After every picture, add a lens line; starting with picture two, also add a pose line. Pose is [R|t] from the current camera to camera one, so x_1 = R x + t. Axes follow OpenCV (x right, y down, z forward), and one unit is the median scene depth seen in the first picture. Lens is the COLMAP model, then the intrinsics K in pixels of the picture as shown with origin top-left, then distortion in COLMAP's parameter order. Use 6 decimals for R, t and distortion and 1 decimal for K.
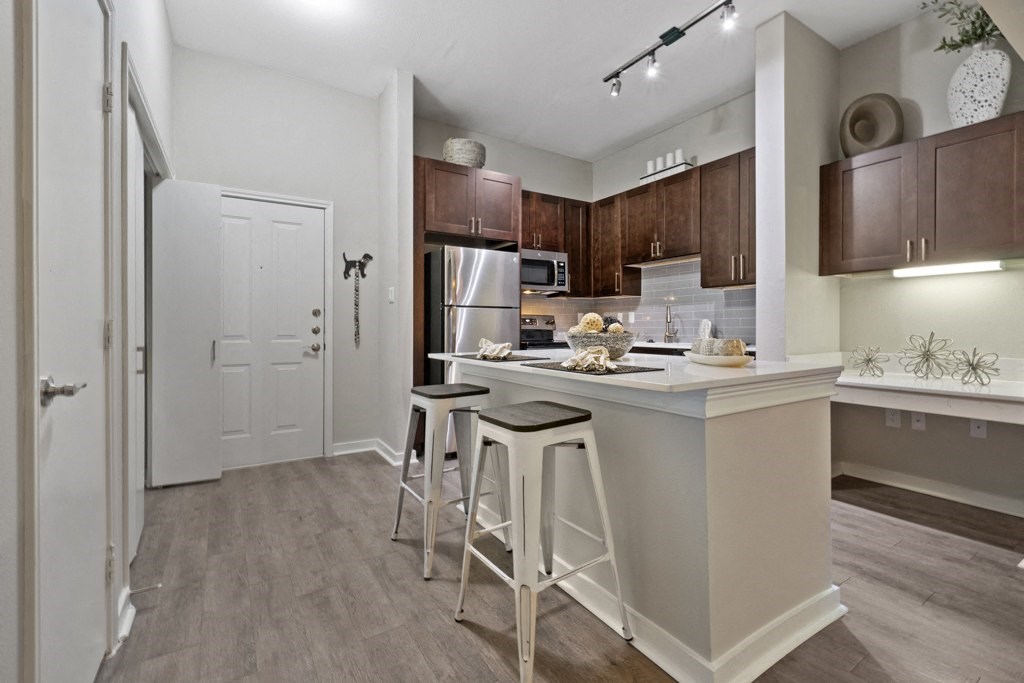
lens RADIAL K [[451.7, 0, 506.4], [0, 451.7, 334.6], [0, 0, 1]] dist [0.002842, 0.003140]
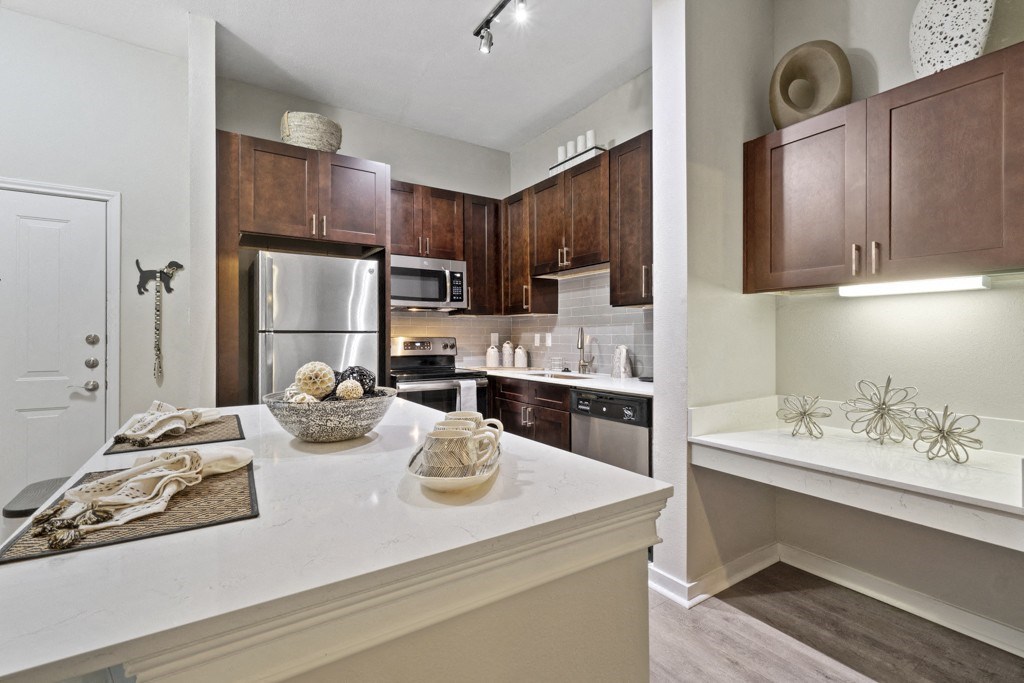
lens RADIAL K [[451.7, 0, 517.9], [0, 451.7, 340.4], [0, 0, 1]] dist [0.002842, 0.003140]
pose [[0.999875, -0.000791, 0.015769, 0.278314], [0.000842, 0.999994, -0.003242, -0.045869], [-0.015767, 0.003255, 0.999870, 0.244114]]
